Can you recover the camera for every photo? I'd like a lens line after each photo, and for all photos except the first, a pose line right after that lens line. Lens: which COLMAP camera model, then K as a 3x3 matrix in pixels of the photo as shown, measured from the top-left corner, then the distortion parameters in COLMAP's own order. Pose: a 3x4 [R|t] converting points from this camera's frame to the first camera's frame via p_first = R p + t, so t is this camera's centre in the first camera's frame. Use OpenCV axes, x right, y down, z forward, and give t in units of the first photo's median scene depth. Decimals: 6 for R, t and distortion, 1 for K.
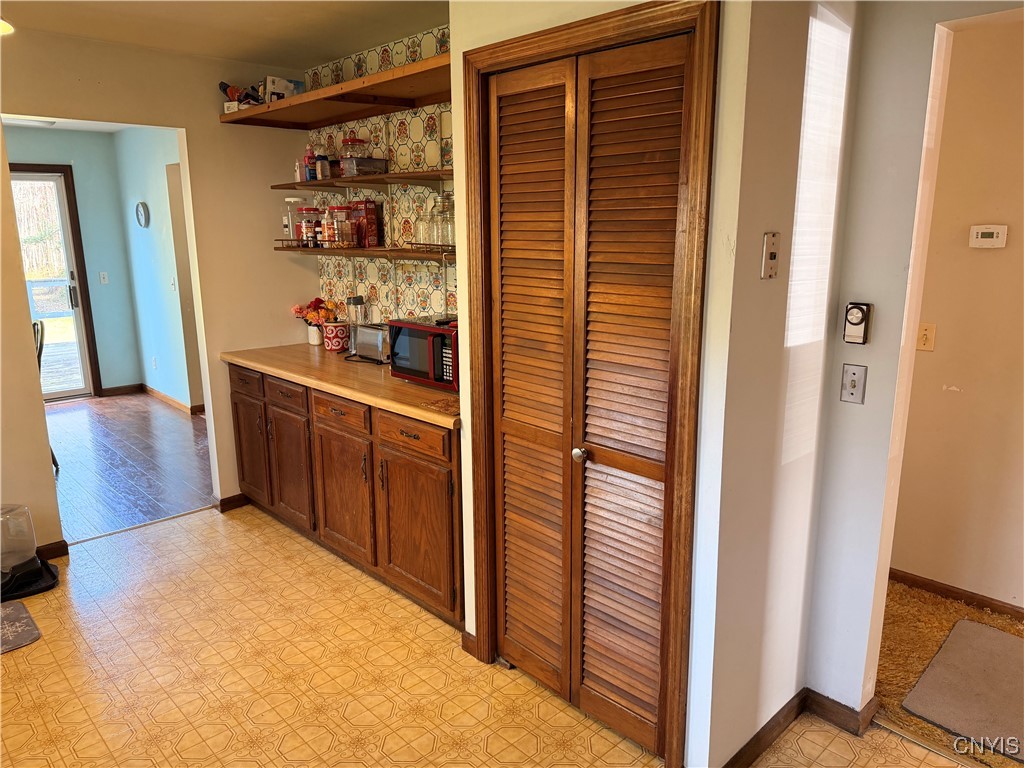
lens RADIAL K [[718.3, 0, 510.8], [0, 718.3, 387.4], [0, 0, 1]] dist [0.145603, -0.262802]
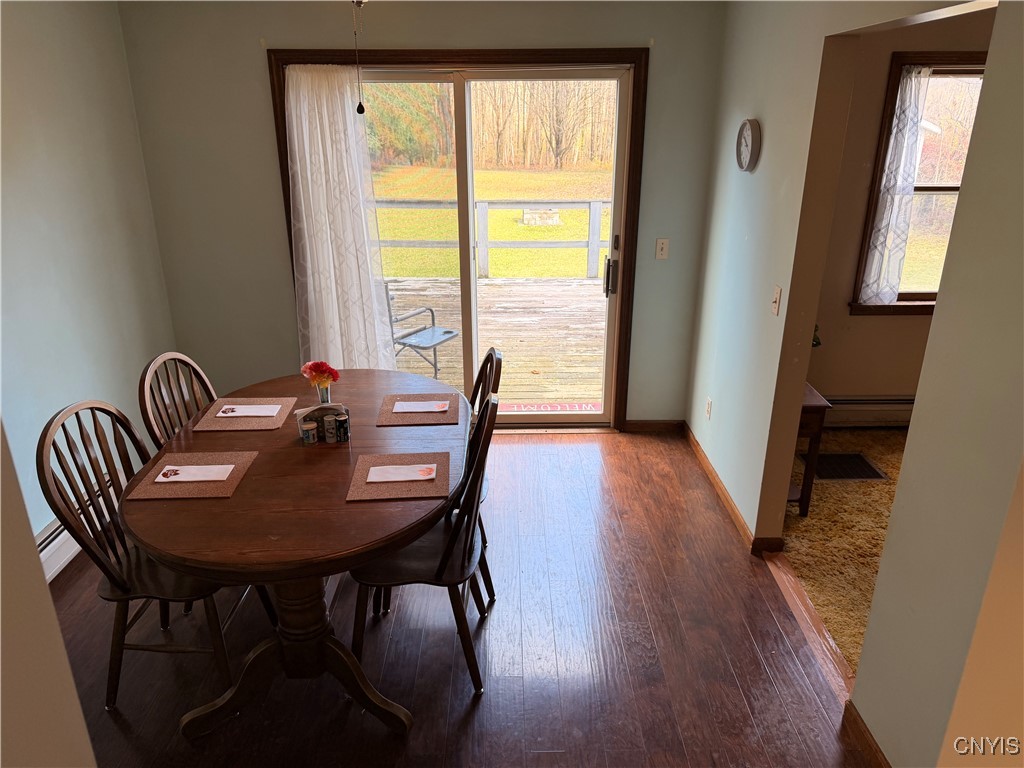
lens RADIAL K [[718.3, 0, 510.8], [0, 718.3, 387.4], [0, 0, 1]] dist [0.145603, -0.262802]
pose [[0.736164, 0.251124, -0.628490, -0.245493], [-0.156813, 0.966633, 0.202557, -0.143045], [0.658386, -0.050559, 0.750980, 0.467033]]
